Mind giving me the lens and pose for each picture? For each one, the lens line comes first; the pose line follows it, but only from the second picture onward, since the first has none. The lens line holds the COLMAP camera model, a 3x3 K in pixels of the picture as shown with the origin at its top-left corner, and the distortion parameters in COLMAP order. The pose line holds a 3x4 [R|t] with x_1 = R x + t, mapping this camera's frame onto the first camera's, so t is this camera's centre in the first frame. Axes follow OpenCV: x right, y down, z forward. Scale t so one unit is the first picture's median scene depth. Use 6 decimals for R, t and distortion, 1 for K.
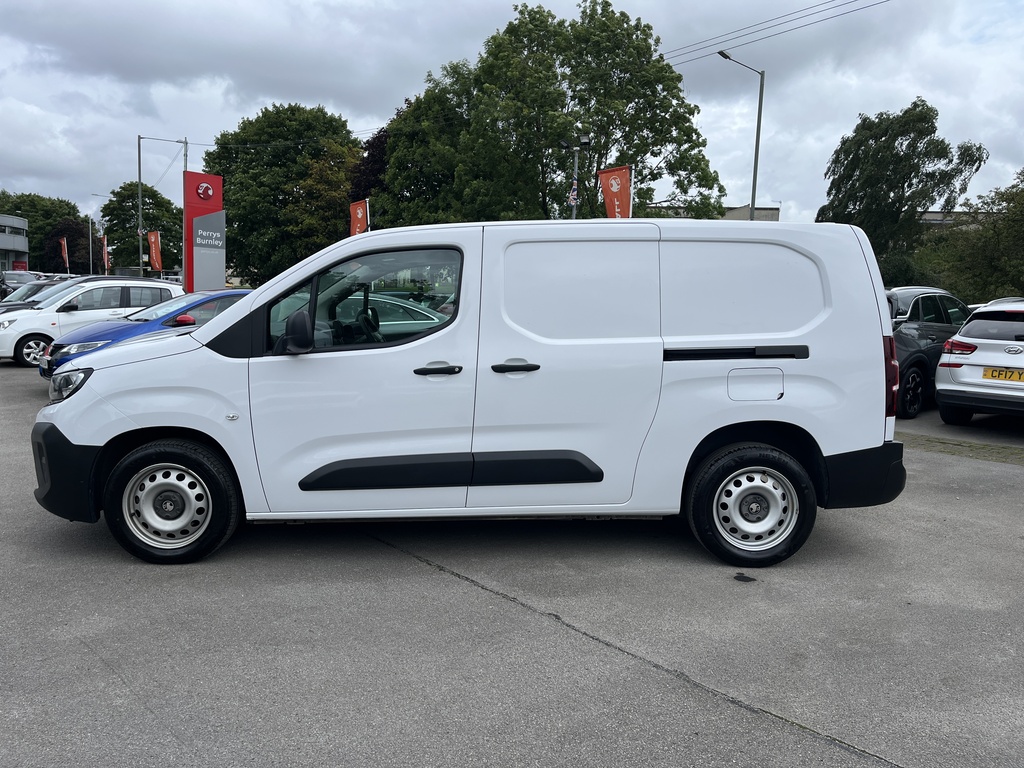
lens RADIAL K [[764.0, 0, 516.0], [0, 764.0, 383.0], [0, 0, 1]] dist [0.075540, -0.093494]
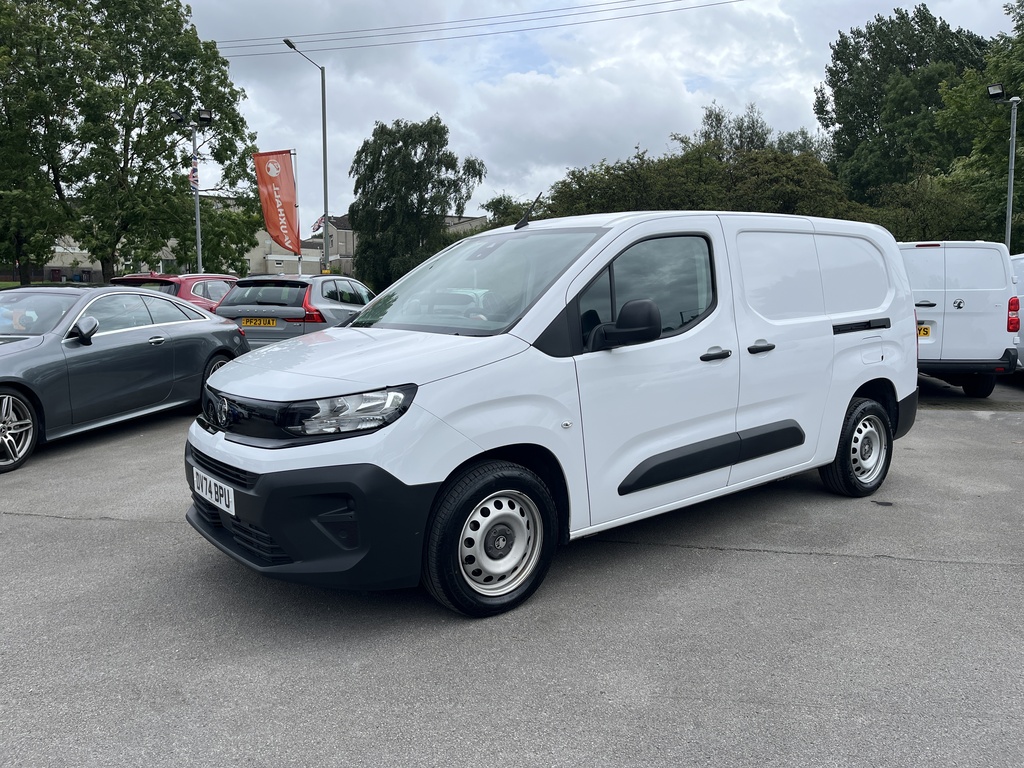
lens RADIAL K [[764.0, 0, 516.0], [0, 764.0, 383.0], [0, 0, 1]] dist [0.075540, -0.093494]
pose [[0.798341, -0.087287, 0.595847, -0.905162], [0.082343, 0.995969, 0.035574, -0.037656], [-0.596550, 0.020664, 0.802310, 0.330284]]
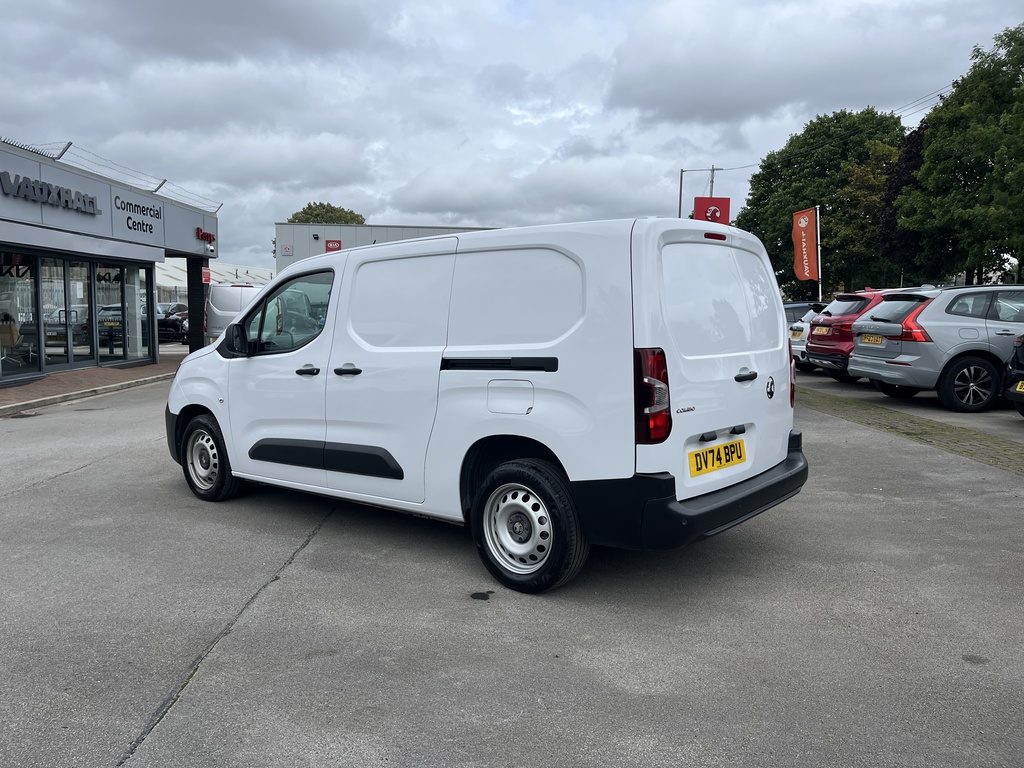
lens RADIAL K [[764.0, 0, 516.0], [0, 764.0, 383.0], [0, 0, 1]] dist [0.075540, -0.093494]
pose [[0.753043, 0.040286, -0.656737, 0.933633], [-0.052888, 0.998600, 0.000613, -0.016253], [0.655842, 0.034272, 0.754120, 0.284928]]
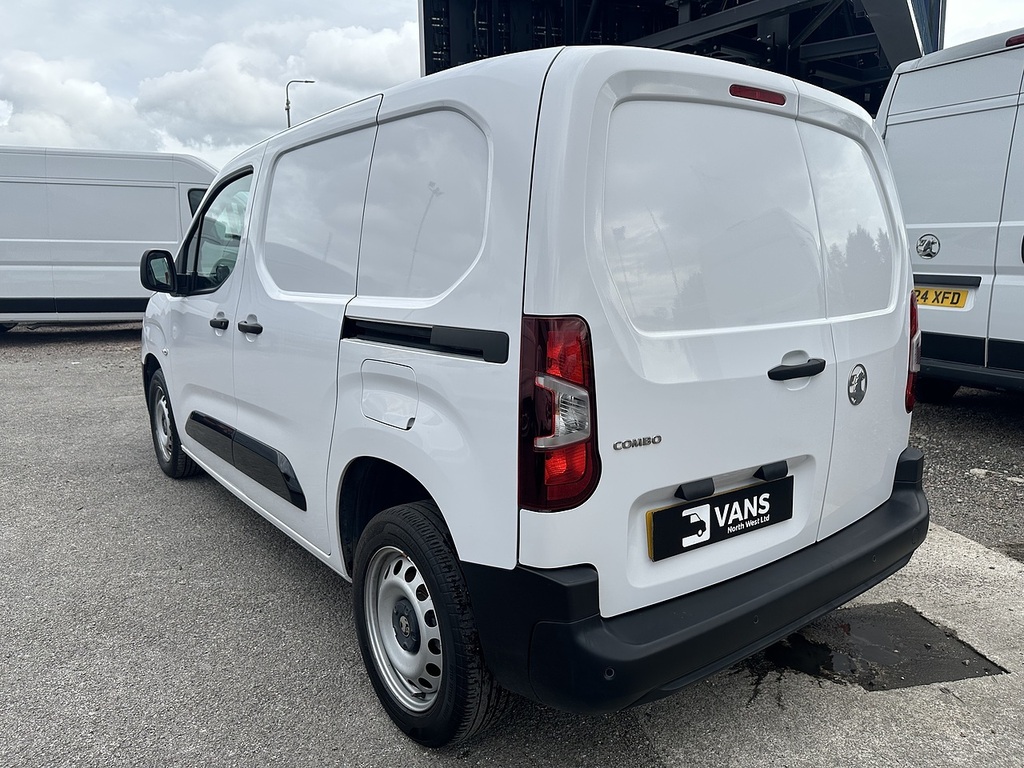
lens RADIAL K [[721.4, 0, 506.4], [0, 721.4, 384.0], [0, 0, 1]] dist [0.065175, -0.071047]
pose [[0.591913, 0.124914, -0.796263, 0.784231], [-0.077159, 0.992162, 0.098289, -0.061580], [0.802300, 0.003260, 0.596912, 0.768574]]
